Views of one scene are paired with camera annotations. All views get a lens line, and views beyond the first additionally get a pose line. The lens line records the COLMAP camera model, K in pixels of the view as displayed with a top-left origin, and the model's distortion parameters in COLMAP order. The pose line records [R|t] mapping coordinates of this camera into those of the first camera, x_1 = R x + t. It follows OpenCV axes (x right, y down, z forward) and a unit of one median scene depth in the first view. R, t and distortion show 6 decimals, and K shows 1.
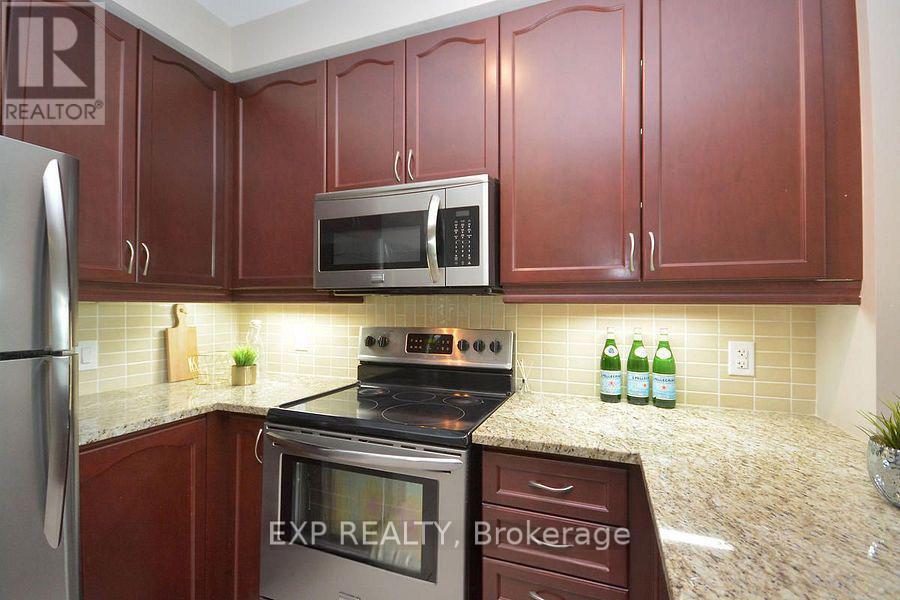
lens RADIAL K [[405.8, 0, 450.0], [0, 405.8, 300.0], [0, 0, 1]] dist [0.002040, 0.000117]
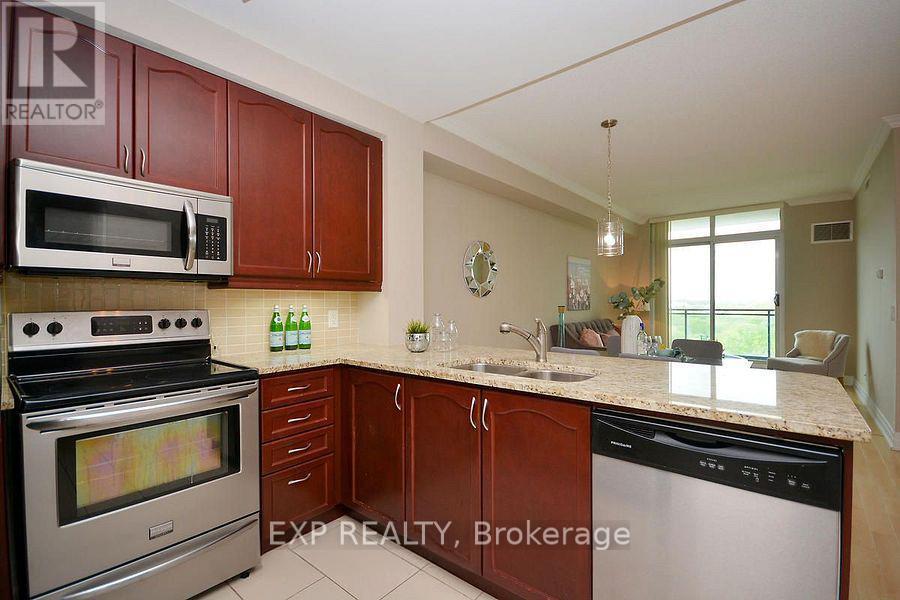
lens RADIAL K [[405.8, 0, 450.0], [0, 405.8, 300.0], [0, 0, 1]] dist [0.002040, 0.000117]
pose [[0.328644, -0.003415, 0.944448, -0.938363], [-0.008993, 0.999937, 0.006746, 0.032278], [-0.944411, -0.010710, 0.328593, -0.181618]]
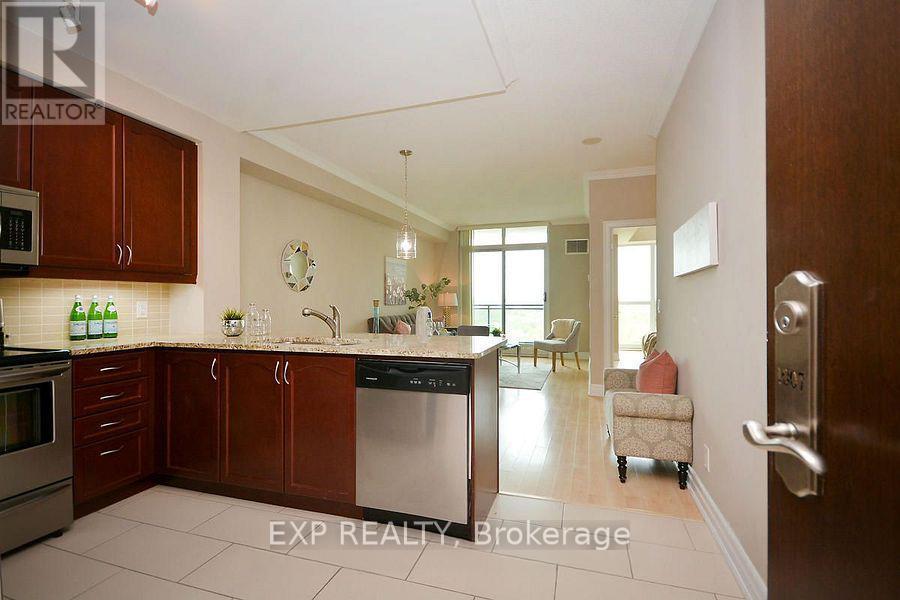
lens RADIAL K [[424.8, 0, 449.1], [0, 424.8, 297.1], [0, 0, 1]] dist [0.020697, -0.013048]
pose [[-0.049421, -0.000231, 0.998778, -1.479933], [-0.015324, 0.999882, -0.000527, 0.056819], [-0.998660, -0.015332, -0.049419, -0.431764]]
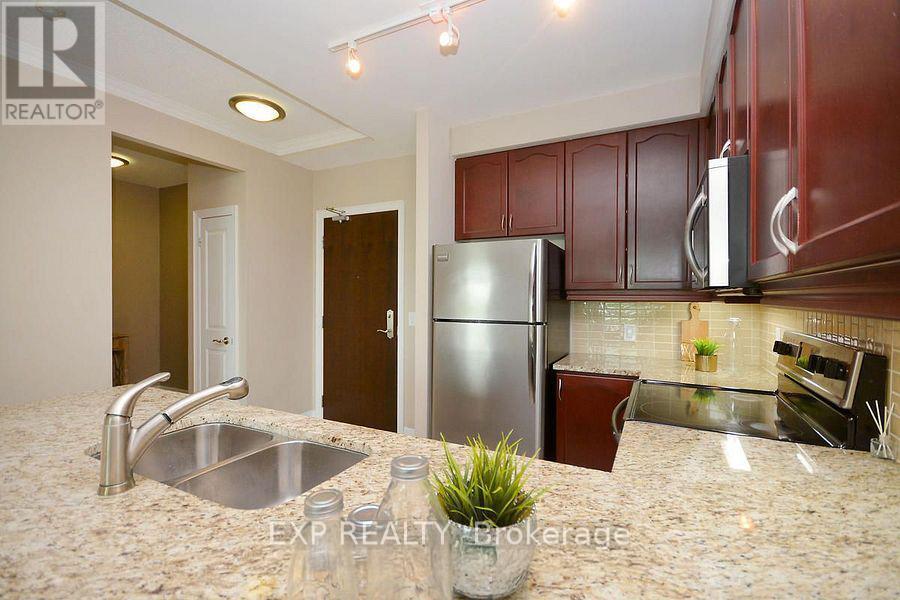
lens RADIAL K [[416.3, 0, 450.0], [0, 416.3, 300.0], [0, 0, 1]] dist [0.000387, -0.000133]
pose [[-0.105613, 0.006040, -0.994389, 0.960008], [-0.005179, 0.999965, 0.006624, -0.003181], [0.994394, 0.005849, -0.105578, 0.503992]]
